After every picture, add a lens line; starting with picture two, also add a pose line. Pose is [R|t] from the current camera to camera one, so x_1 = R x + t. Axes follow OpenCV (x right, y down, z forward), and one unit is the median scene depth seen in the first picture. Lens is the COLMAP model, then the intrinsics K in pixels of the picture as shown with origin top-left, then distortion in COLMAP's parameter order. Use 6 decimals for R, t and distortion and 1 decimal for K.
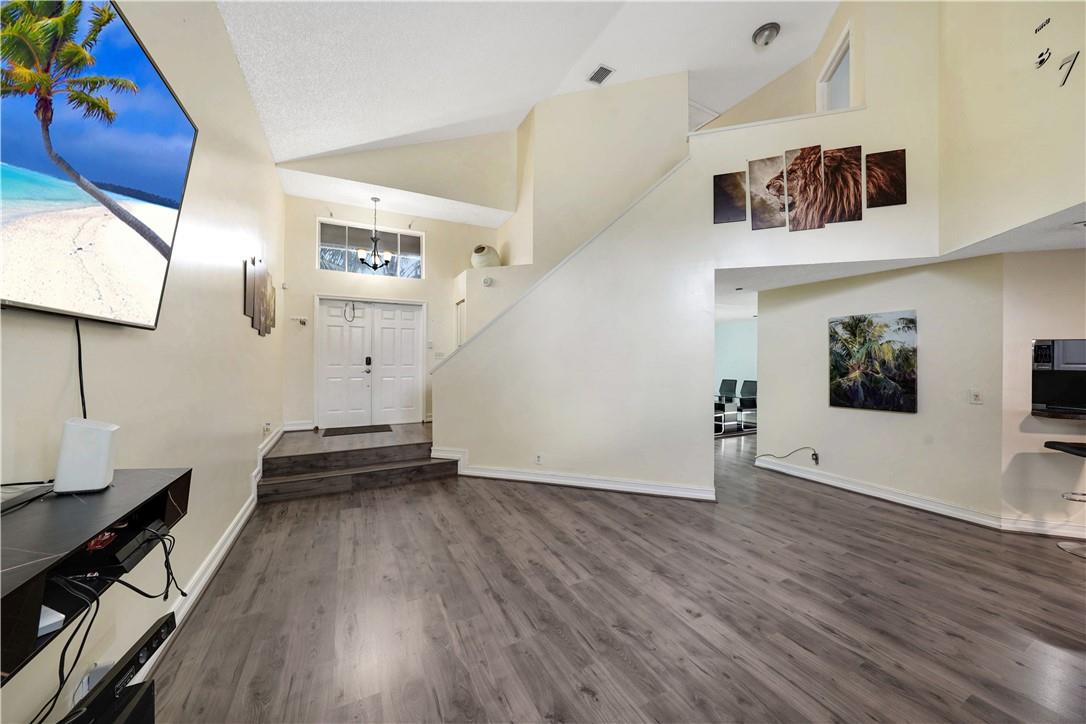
lens RADIAL K [[383.7, 0, 542.5], [0, 383.7, 356.7], [0, 0, 1]] dist [-0.011392, 0.002287]
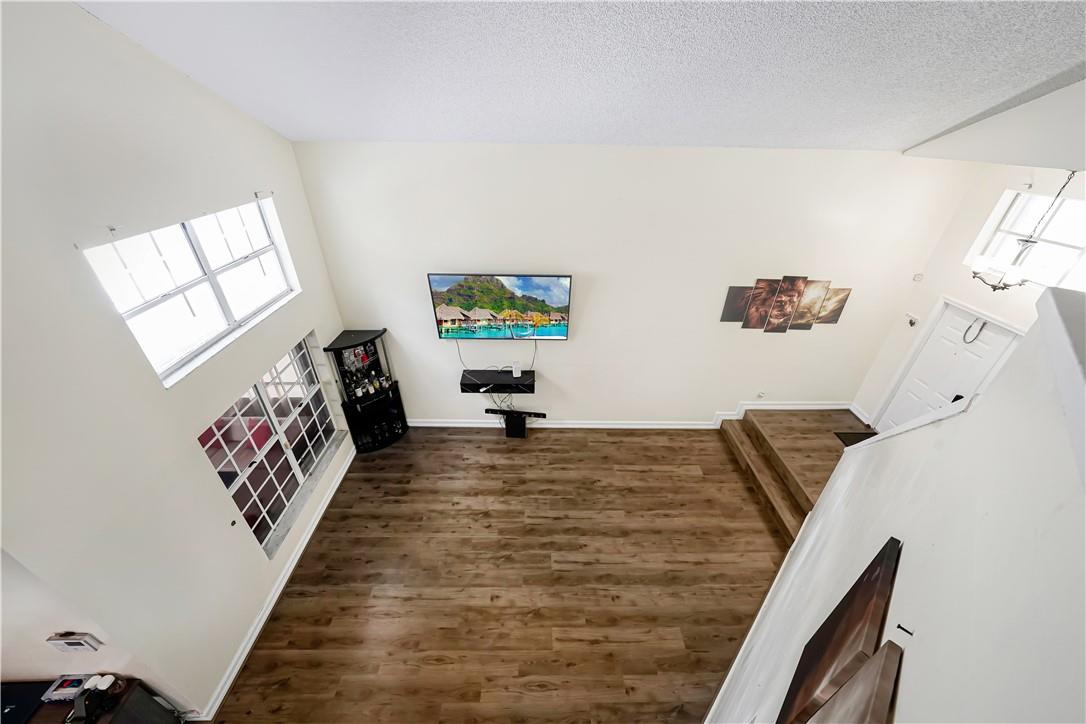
lens RADIAL K [[386.1, 0, 553.3], [0, 386.1, 360.6], [0, 0, 1]] dist [-0.020151, 0.000019]
pose [[-0.426620, 0.447724, -0.785836, 0.628159], [-0.025907, 0.862468, 0.505449, -0.619087], [0.904060, 0.235993, -0.356347, 0.863592]]
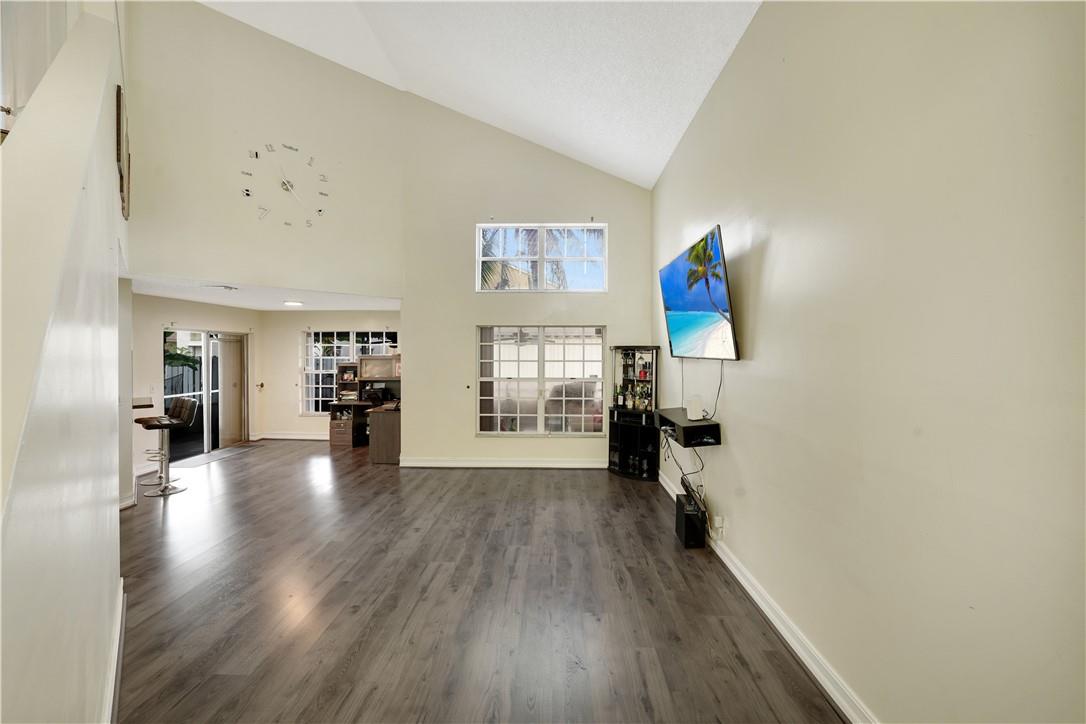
lens RADIAL K [[437.5, 0, 546.3], [0, 437.5, 356.6], [0, 0, 1]] dist [-0.002478, -0.000439]
pose [[-0.881922, -0.014971, 0.471157, -0.502424], [-0.012080, 0.999885, 0.009159, -0.040671], [-0.471240, 0.002386, -0.882002, 1.265961]]
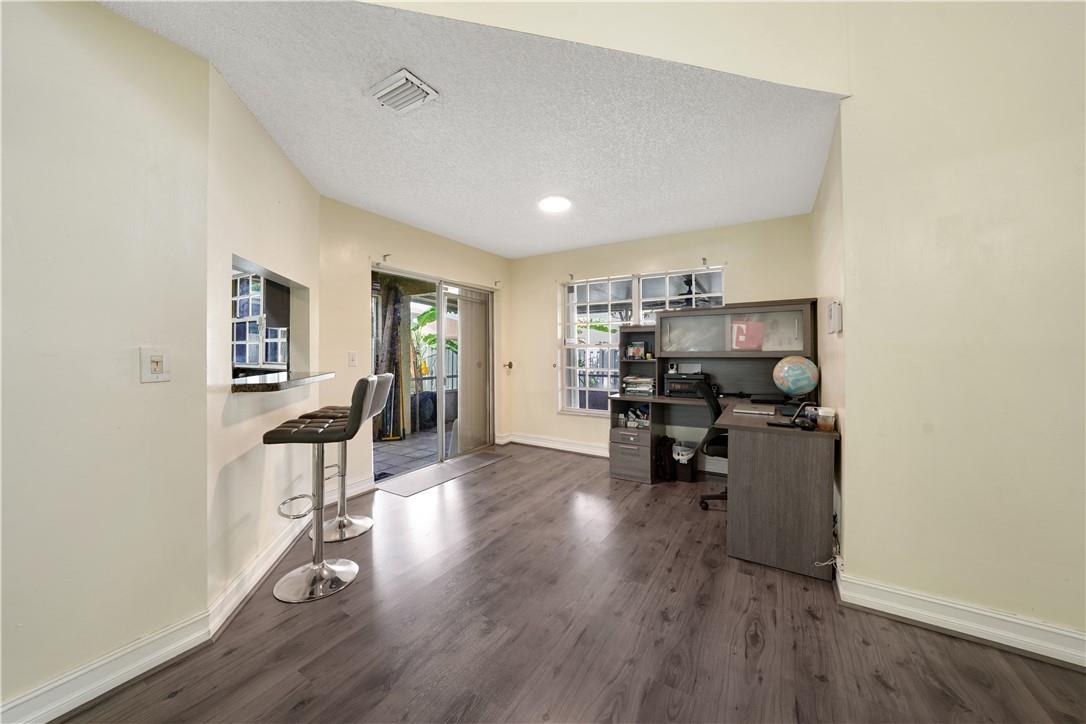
lens RADIAL K [[383.7, 0, 542.9], [0, 383.7, 351.6], [0, 0, 1]] dist [-0.011392, 0.002287]
pose [[-0.535616, -0.005977, 0.844440, 0.471285], [-0.006322, 0.999975, 0.003068, 0.073038], [-0.844438, -0.003696, -0.535641, 0.698268]]
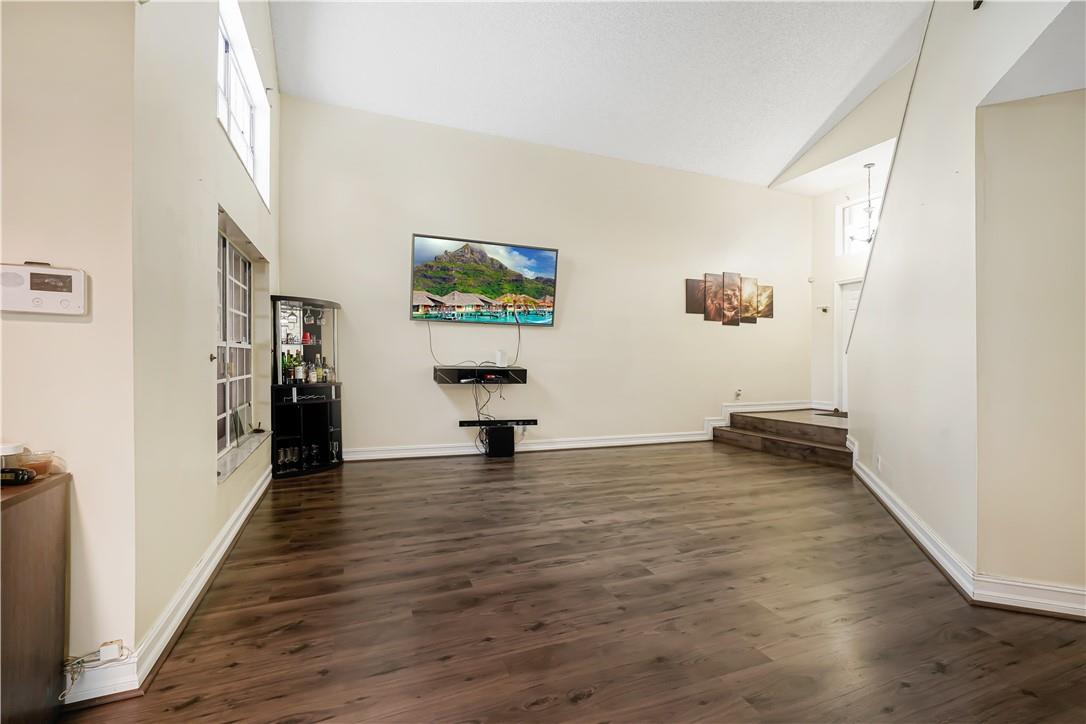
lens RADIAL K [[460.5, 0, 549.7], [0, 460.5, 362.3], [0, 0, 1]] dist [-0.005790, 0.002519]
pose [[-0.092884, -0.005008, -0.995664, 0.985601], [0.004083, 0.999977, -0.005410, 0.098635], [0.995669, -0.004568, -0.092861, 0.544677]]
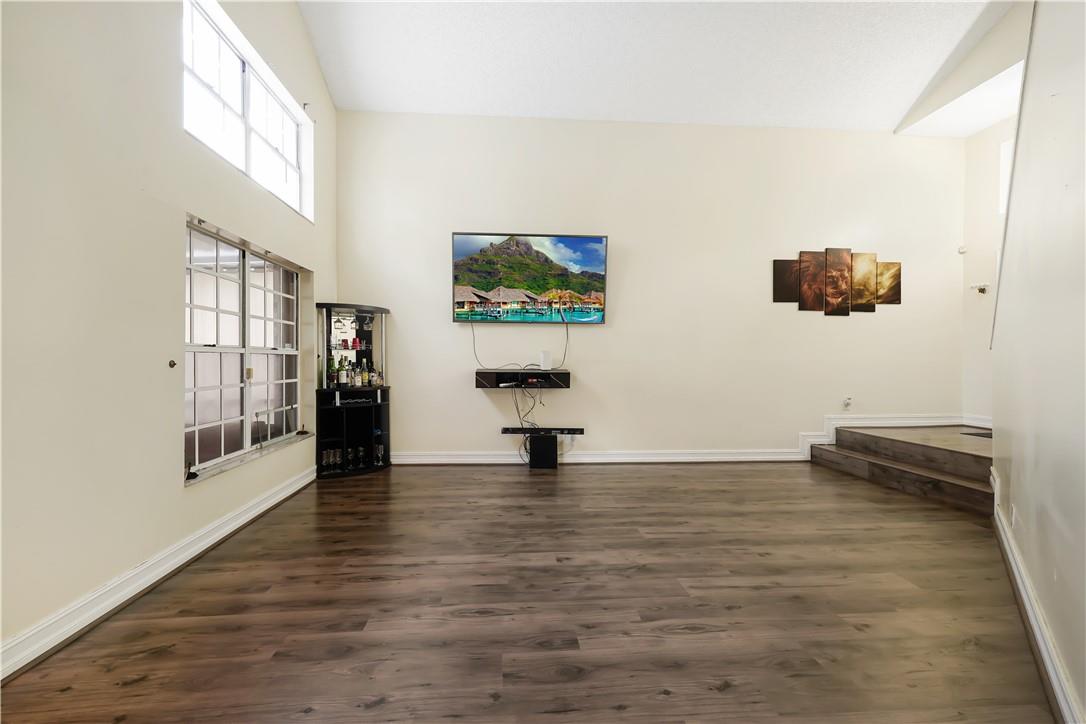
lens RADIAL K [[460.5, 0, 547.6], [0, 460.5, 359.0], [0, 0, 1]] dist [-0.005790, 0.002519]
pose [[-0.368904, -0.006752, -0.929443, 0.829062], [0.004607, 0.999948, -0.009092, 0.082489], [0.929456, -0.007636, -0.368854, 0.758575]]
